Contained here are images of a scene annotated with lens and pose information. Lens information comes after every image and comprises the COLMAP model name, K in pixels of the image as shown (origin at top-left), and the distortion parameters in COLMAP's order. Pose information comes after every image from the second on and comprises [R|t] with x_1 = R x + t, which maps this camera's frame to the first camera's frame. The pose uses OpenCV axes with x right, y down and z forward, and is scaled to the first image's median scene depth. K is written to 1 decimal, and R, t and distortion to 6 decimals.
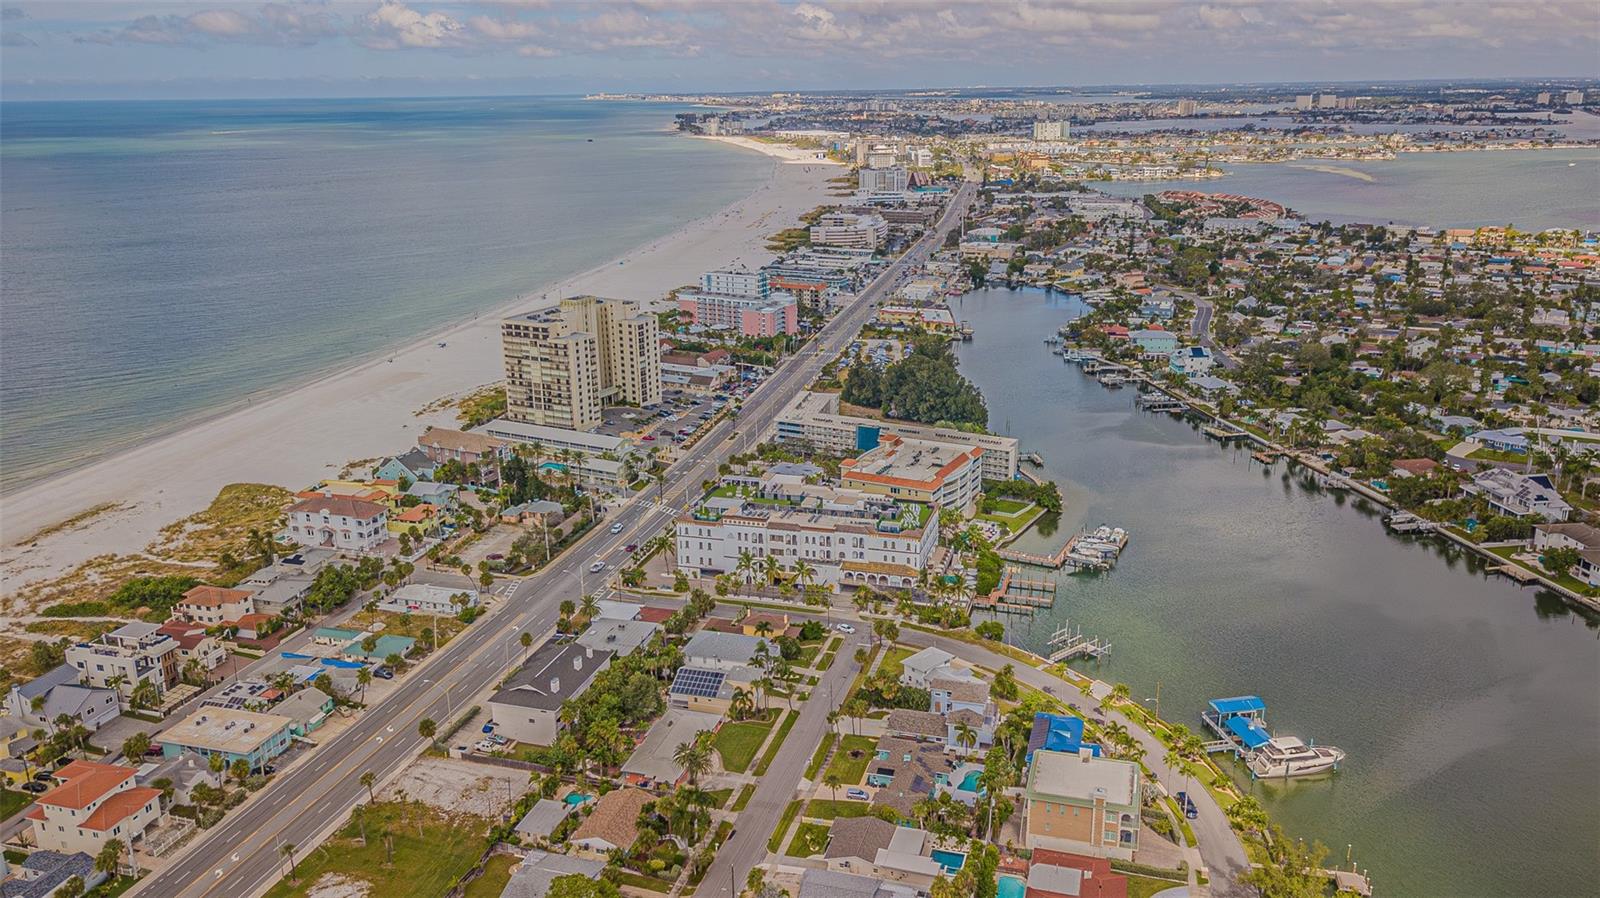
lens RADIAL K [[1225.9, 0, 795.0], [0, 1225.9, 448.8], [0, 0, 1]] dist [0.018930, 0.010136]
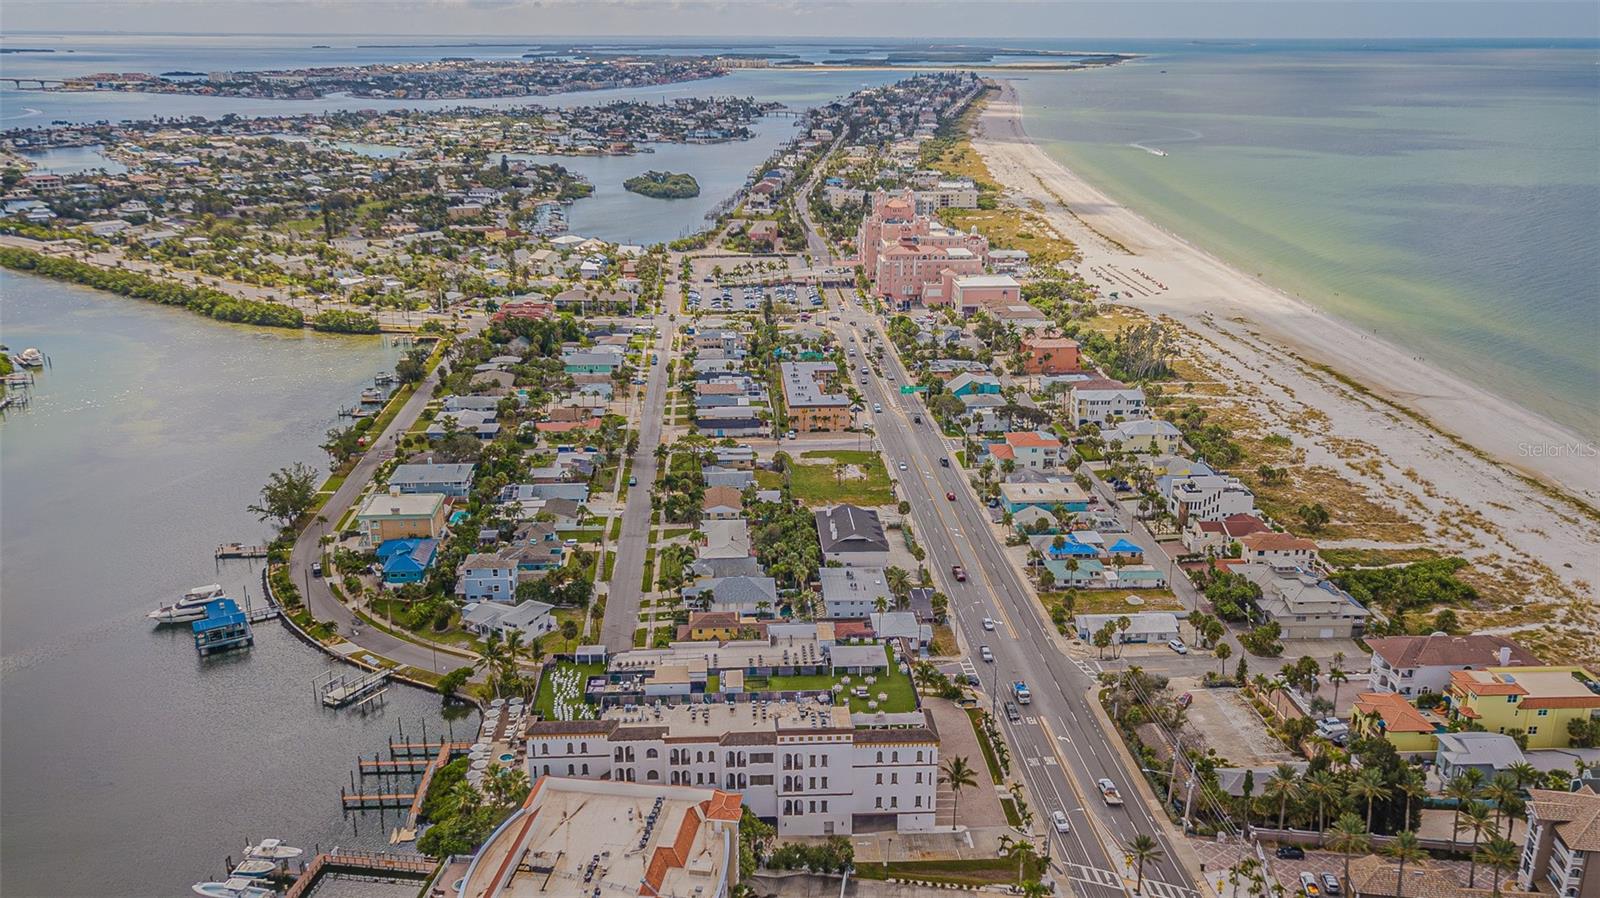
lens RADIAL K [[1318.7, 0, 794.3], [0, 1318.7, 443.7], [0, 0, 1]] dist [0.013293, 0.014173]
pose [[-0.941155, 0.112096, -0.318844, 0.172248], [-0.085995, 0.832921, 0.546670, -0.400836], [0.326851, 0.541920, -0.774268, 1.374788]]
